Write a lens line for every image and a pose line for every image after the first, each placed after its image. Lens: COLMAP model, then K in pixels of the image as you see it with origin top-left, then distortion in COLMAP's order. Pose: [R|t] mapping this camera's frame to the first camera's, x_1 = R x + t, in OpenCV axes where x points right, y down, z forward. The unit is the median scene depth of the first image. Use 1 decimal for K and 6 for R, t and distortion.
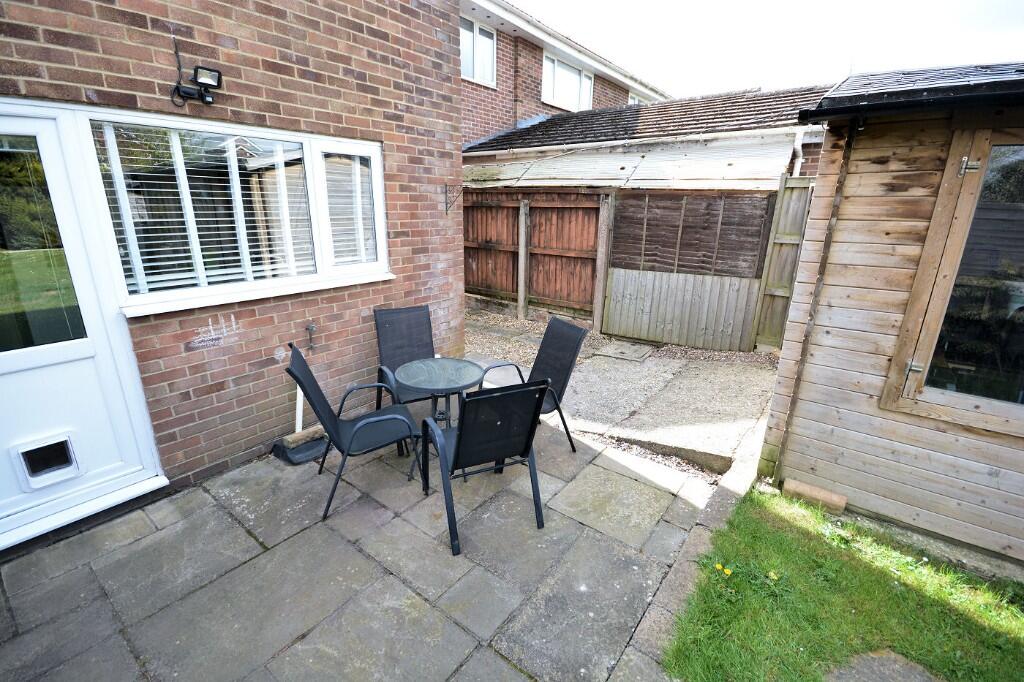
lens RADIAL K [[452.7, 0, 512.0], [0, 452.7, 341.0], [0, 0, 1]] dist [0.013520, -0.013917]
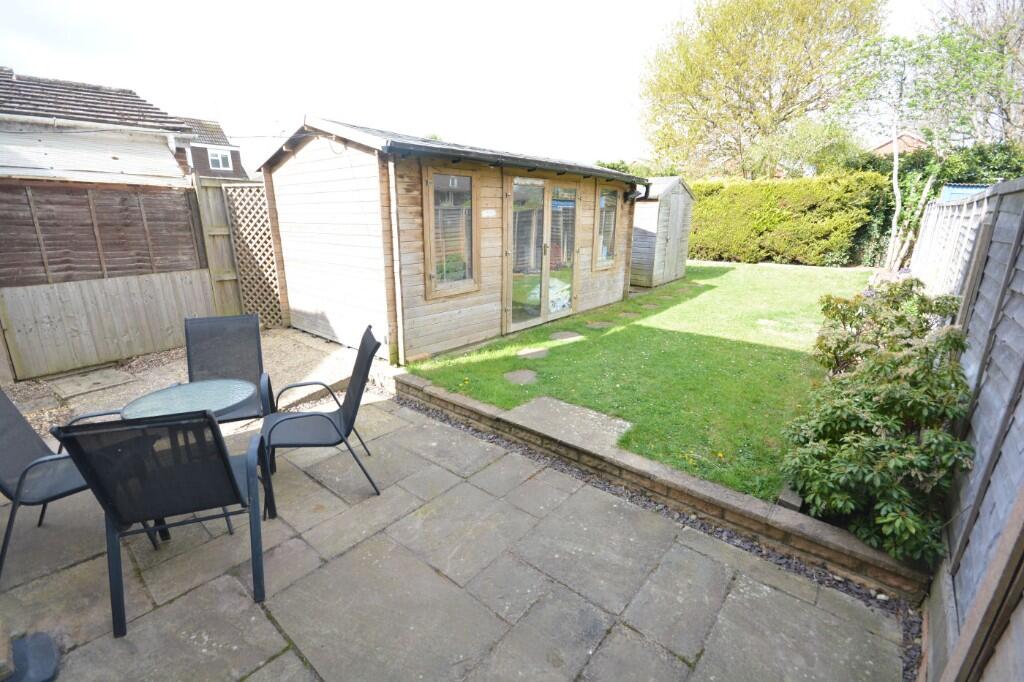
lens RADIAL K [[452.7, 0, 512.0], [0, 452.7, 341.0], [0, 0, 1]] dist [0.013520, -0.013917]
pose [[0.030301, -0.273383, 0.961428, -0.524377], [0.287086, 0.923722, 0.253614, -0.039104], [-0.957426, 0.268327, 0.106474, 0.211399]]
